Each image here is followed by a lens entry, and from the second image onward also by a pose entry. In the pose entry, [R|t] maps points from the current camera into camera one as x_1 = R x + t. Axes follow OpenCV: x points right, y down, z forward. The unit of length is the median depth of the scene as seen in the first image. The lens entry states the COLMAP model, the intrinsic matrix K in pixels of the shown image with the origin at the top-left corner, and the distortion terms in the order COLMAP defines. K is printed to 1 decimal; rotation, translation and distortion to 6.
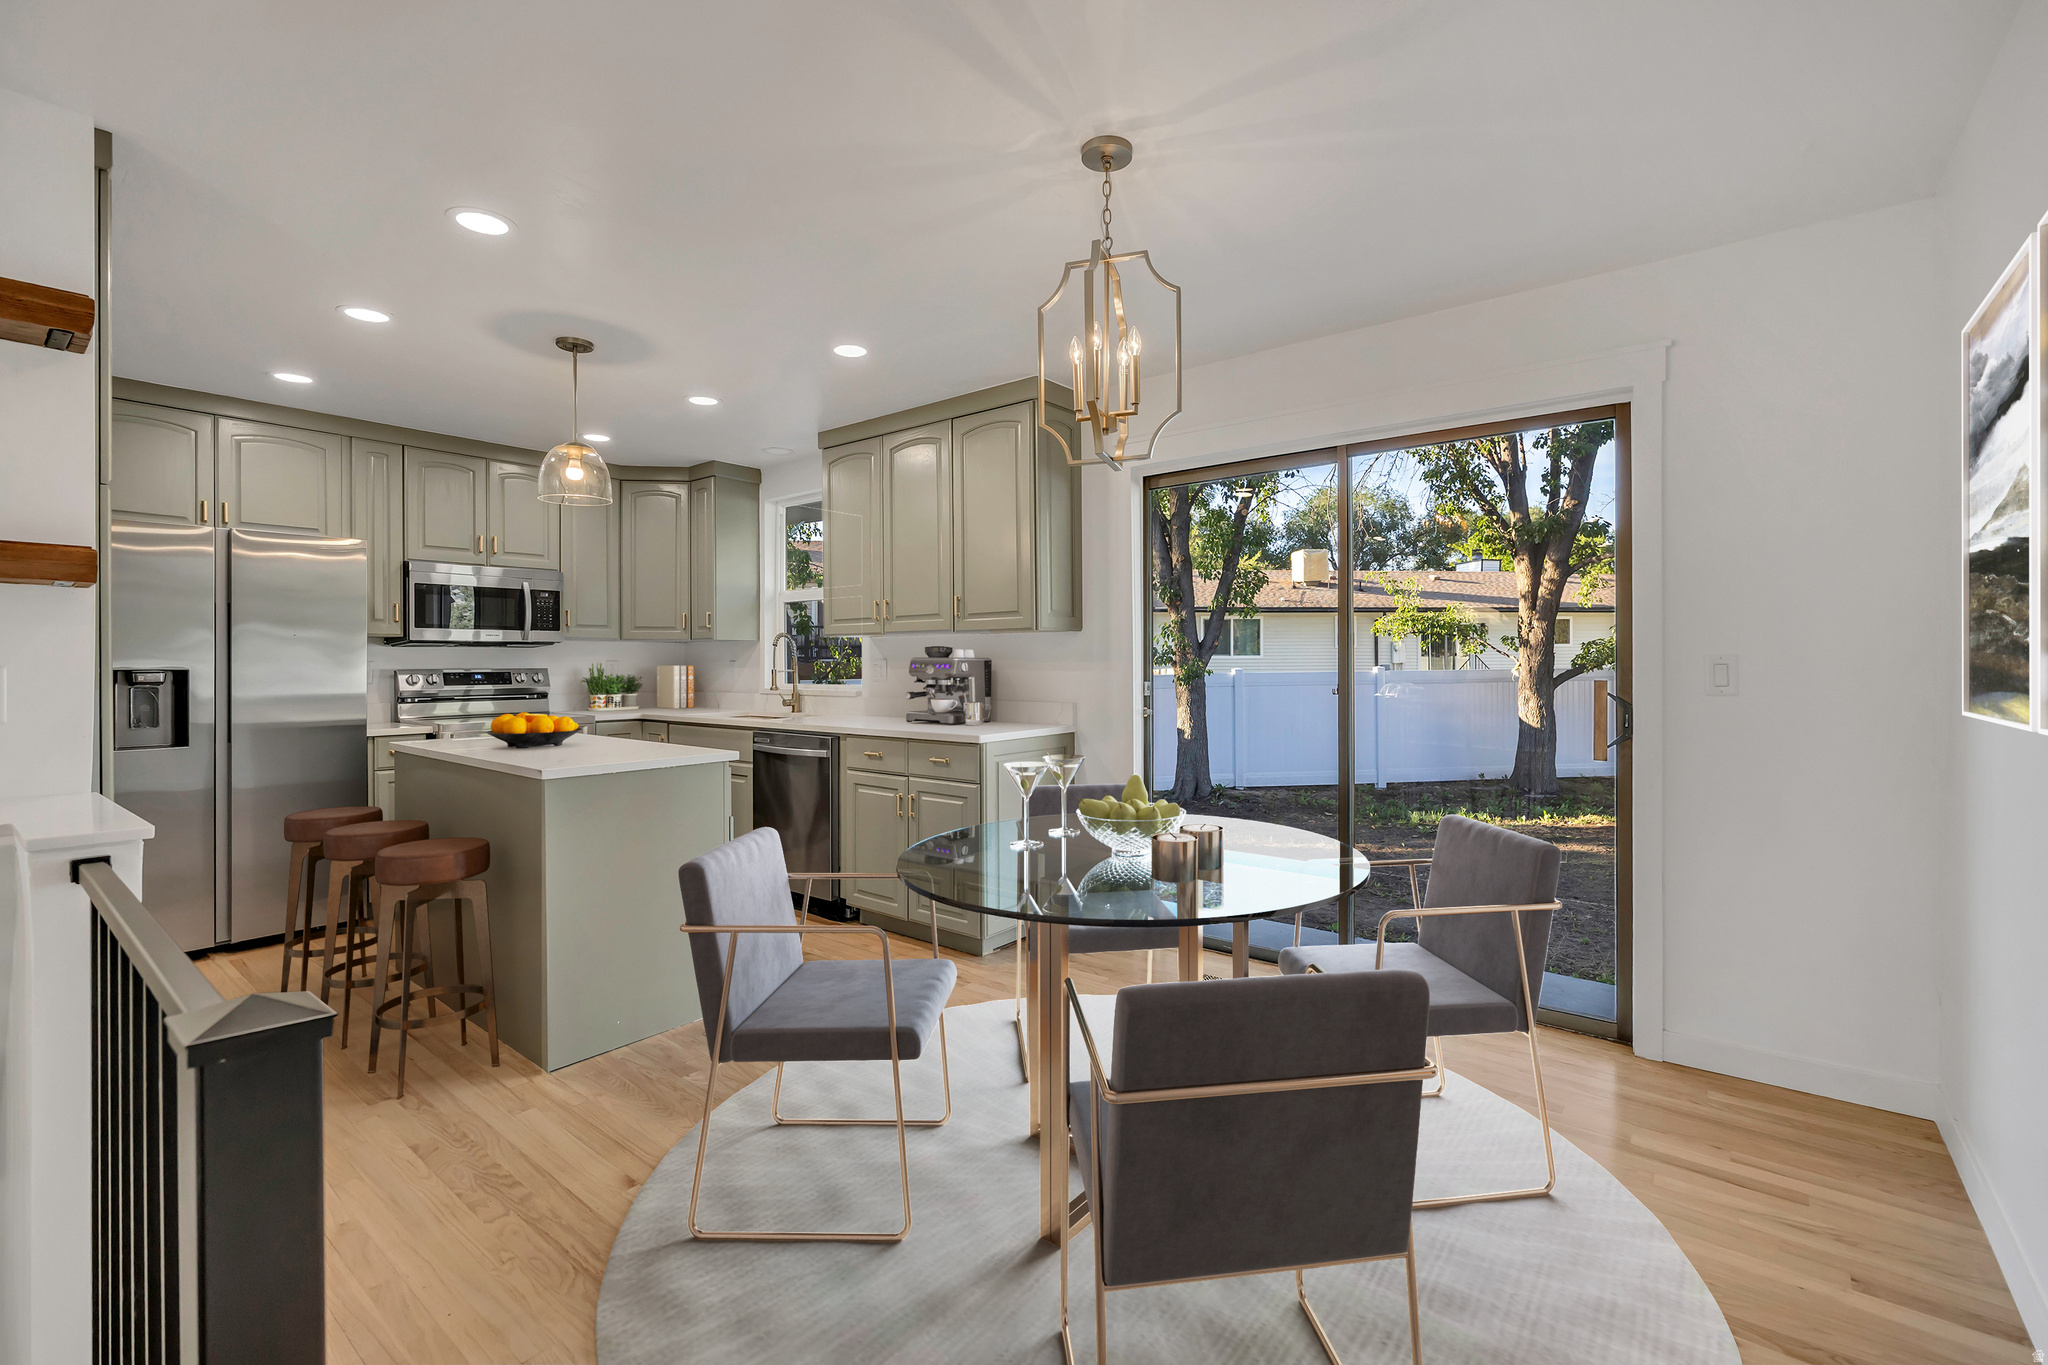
lens RADIAL K [[881.8, 0, 1035.8], [0, 881.8, 660.4], [0, 0, 1]] dist [-0.001560, -0.000654]
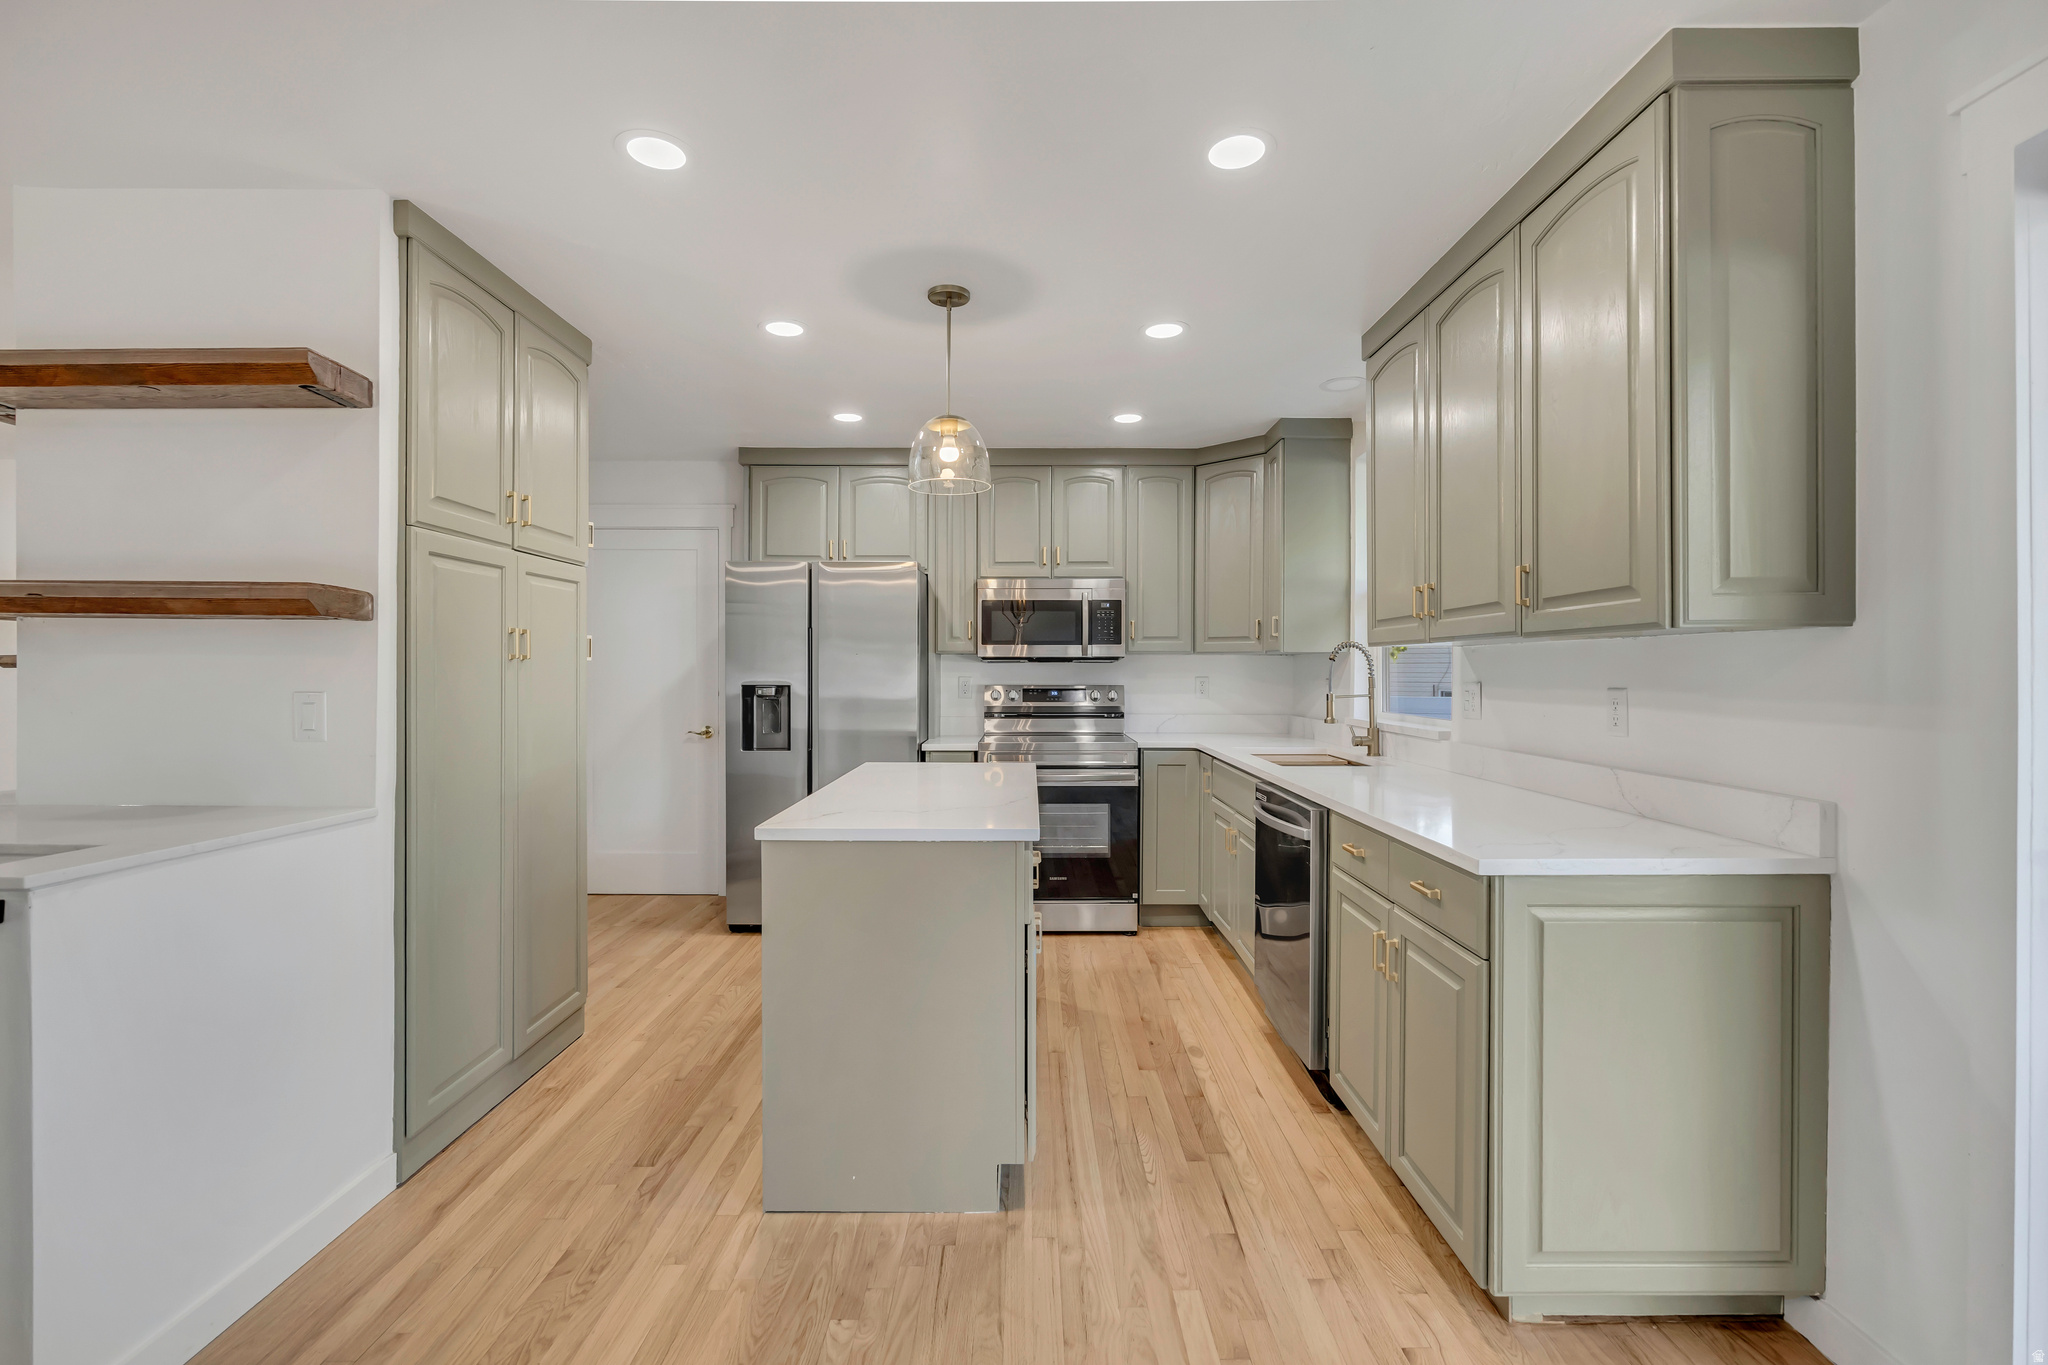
lens RADIAL K [[881.8, 0, 1020.1], [0, 881.8, 668.0], [0, 0, 1]] dist [-0.001560, -0.000654]
pose [[0.611934, 0.004201, -0.790898, 0.115770], [-0.004461, 0.999988, 0.001860, -0.011226], [0.790896, 0.002390, 0.611946, 0.387270]]
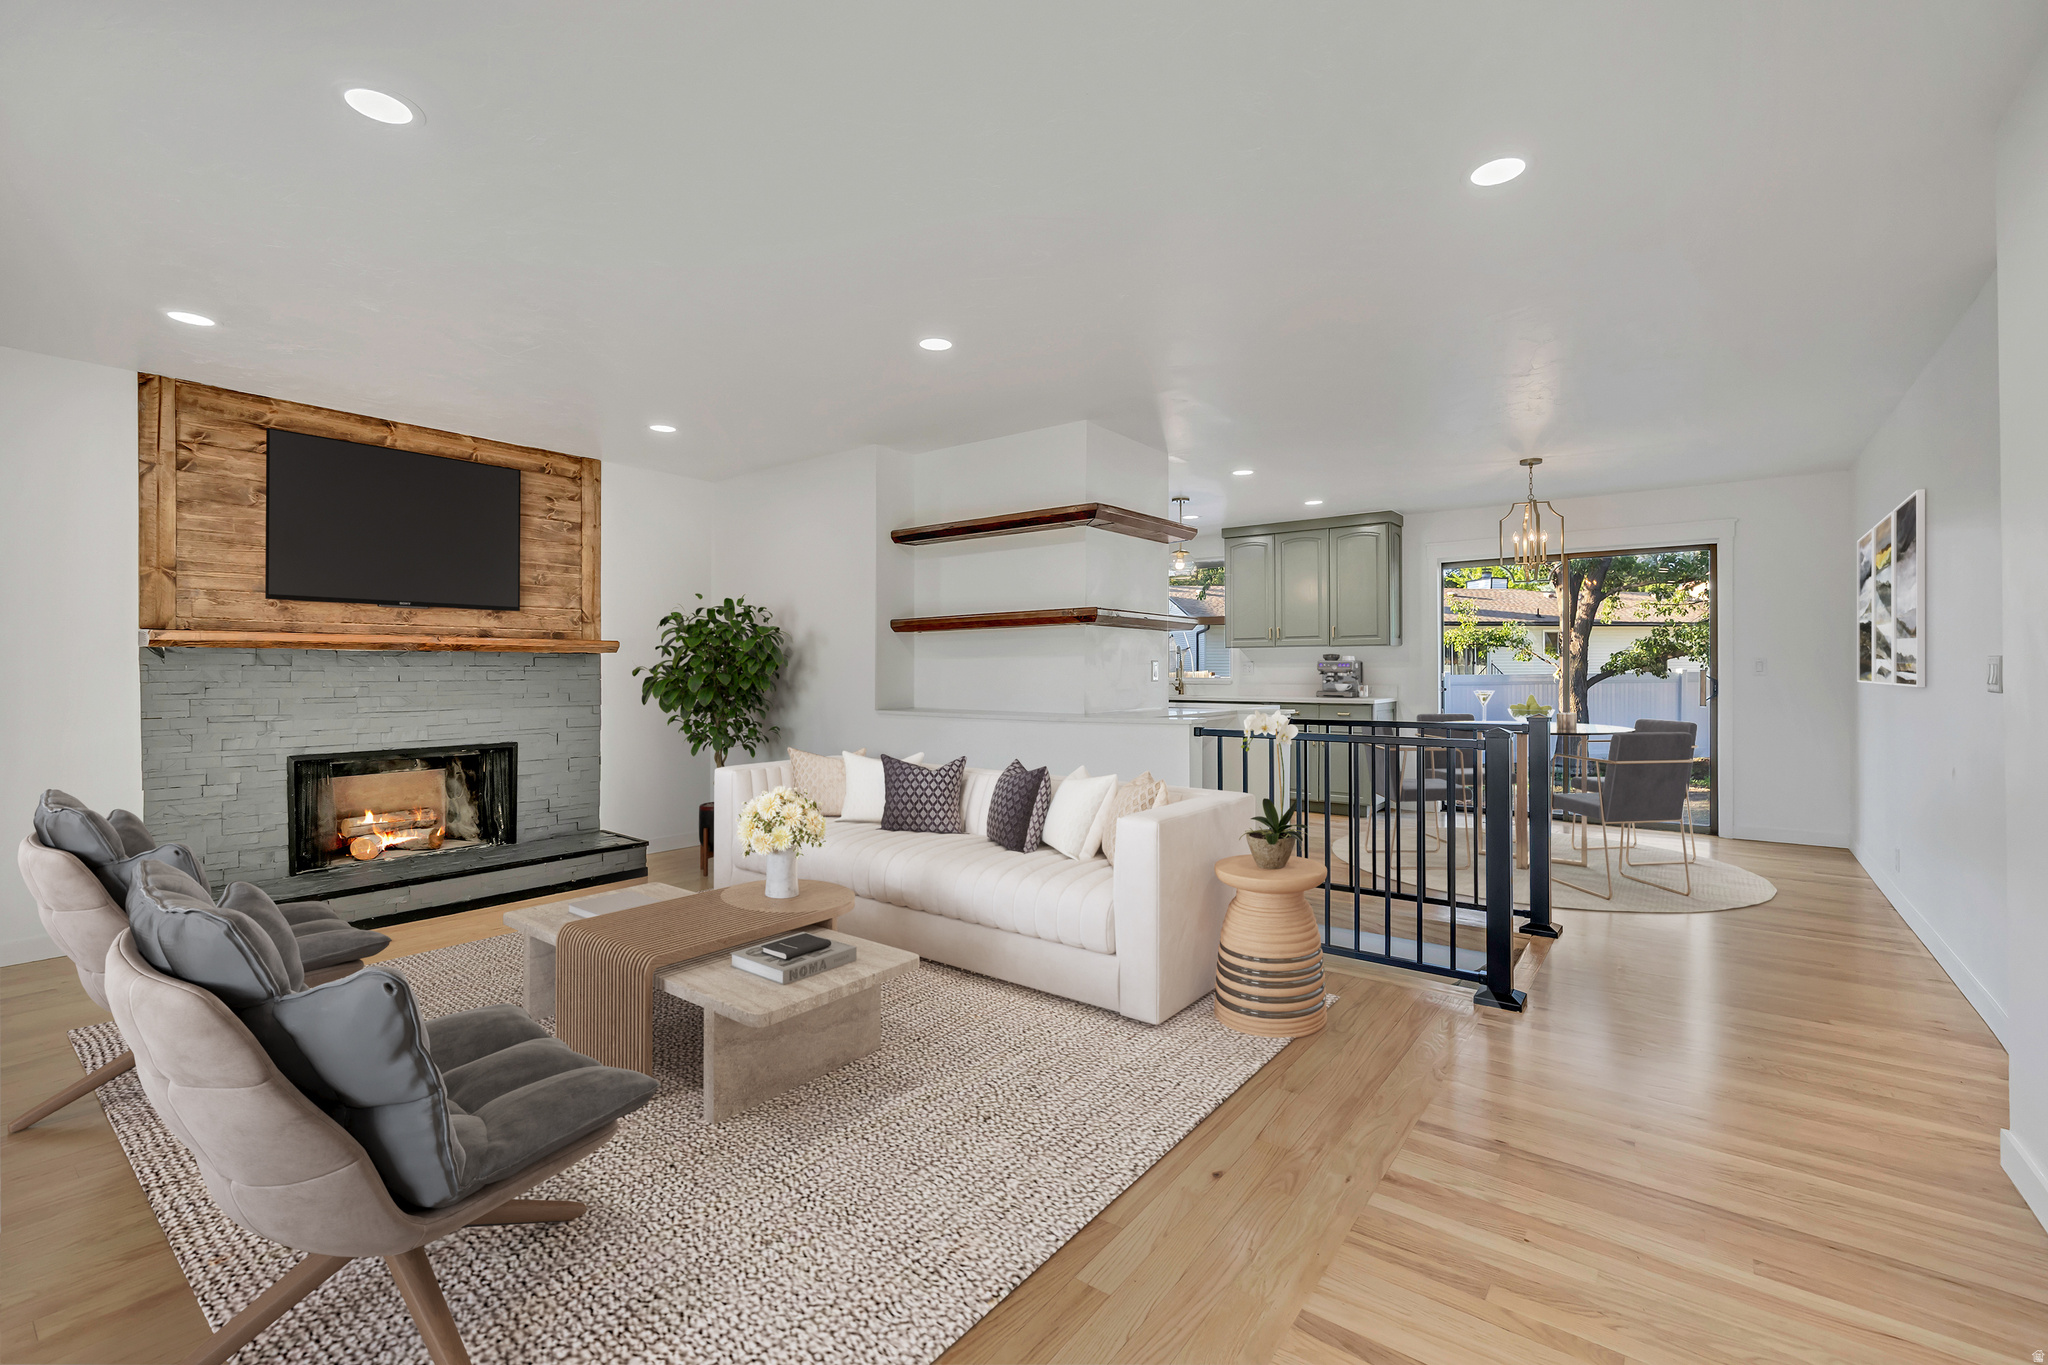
lens RADIAL K [[881.8, 0, 1018.7], [0, 881.8, 675.7], [0, 0, 1]] dist [-0.001560, -0.000654]
pose [[0.999962, 0.002121, 0.008430, -0.612170], [-0.002188, 0.999966, 0.007904, 0.012342], [-0.008413, -0.007922, 0.999933, -0.665539]]
